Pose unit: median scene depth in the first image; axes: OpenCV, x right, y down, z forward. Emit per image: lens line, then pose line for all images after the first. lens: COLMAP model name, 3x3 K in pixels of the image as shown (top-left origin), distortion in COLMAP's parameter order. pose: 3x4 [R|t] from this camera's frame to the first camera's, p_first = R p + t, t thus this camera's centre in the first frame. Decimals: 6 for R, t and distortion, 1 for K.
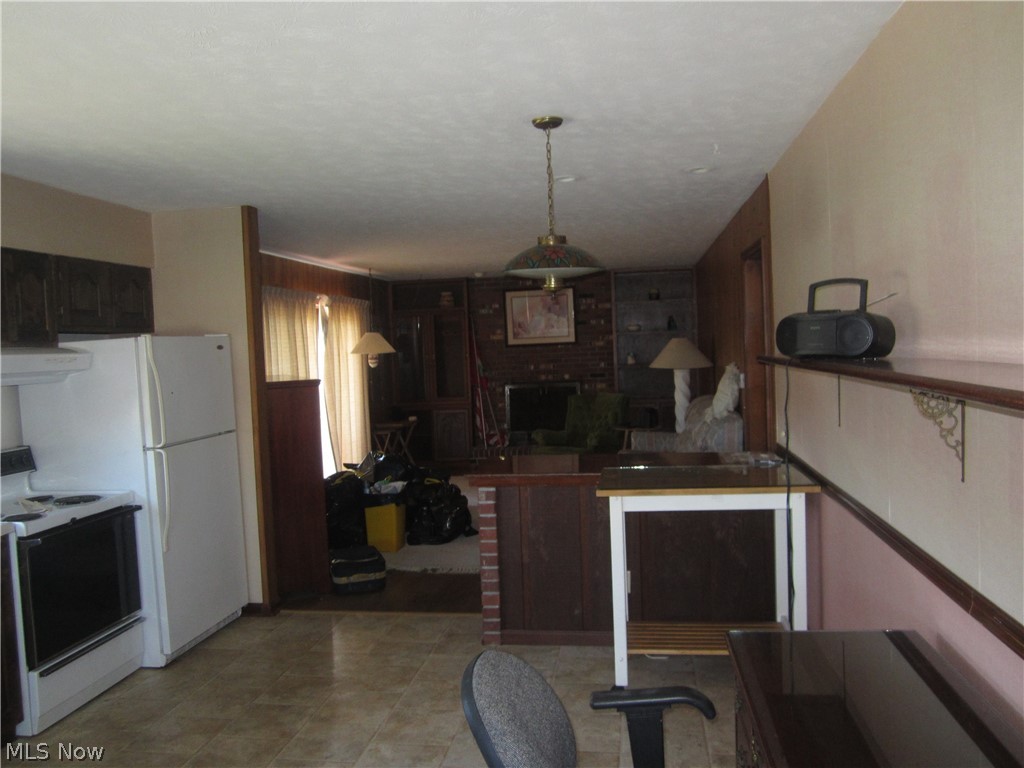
lens RADIAL K [[842.3, 0, 511.1], [0, 842.3, 384.7], [0, 0, 1]] dist [-0.054845, 0.022992]
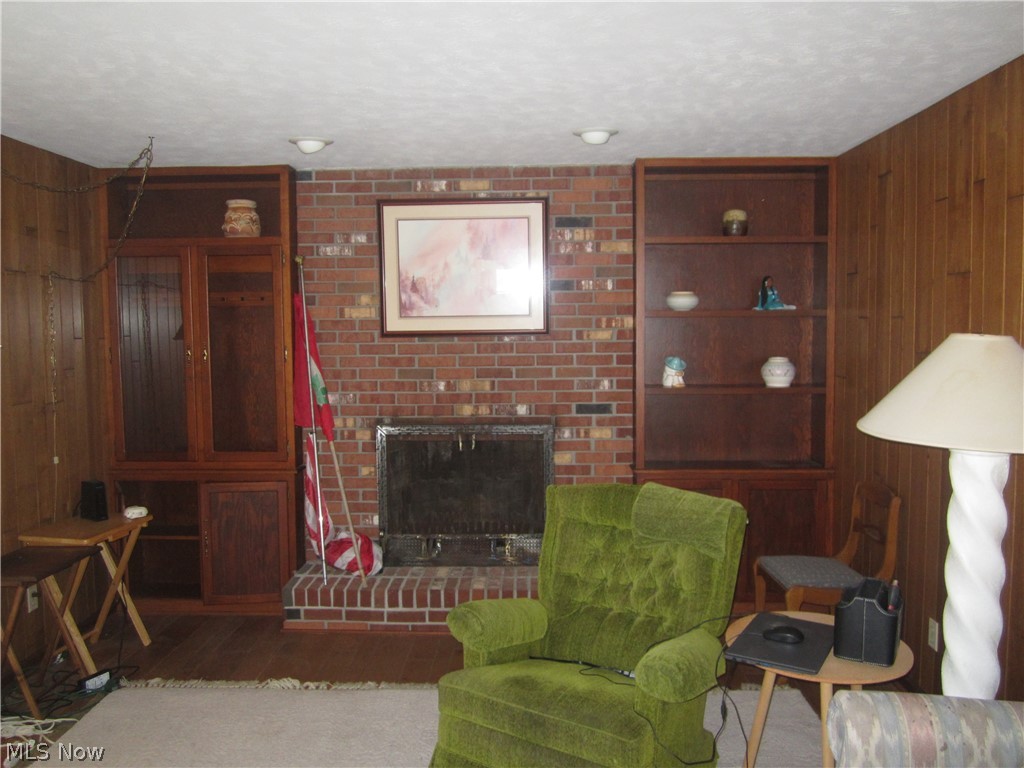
lens RADIAL K [[842.3, 0, 507.9], [0, 842.3, 389.3], [0, 0, 1]] dist [-0.054845, 0.022992]
pose [[0.992891, 0.023985, 0.116584, 0.008863], [-0.027637, 0.999174, 0.029805, -0.032793], [-0.115773, -0.032815, 0.992733, 0.575669]]
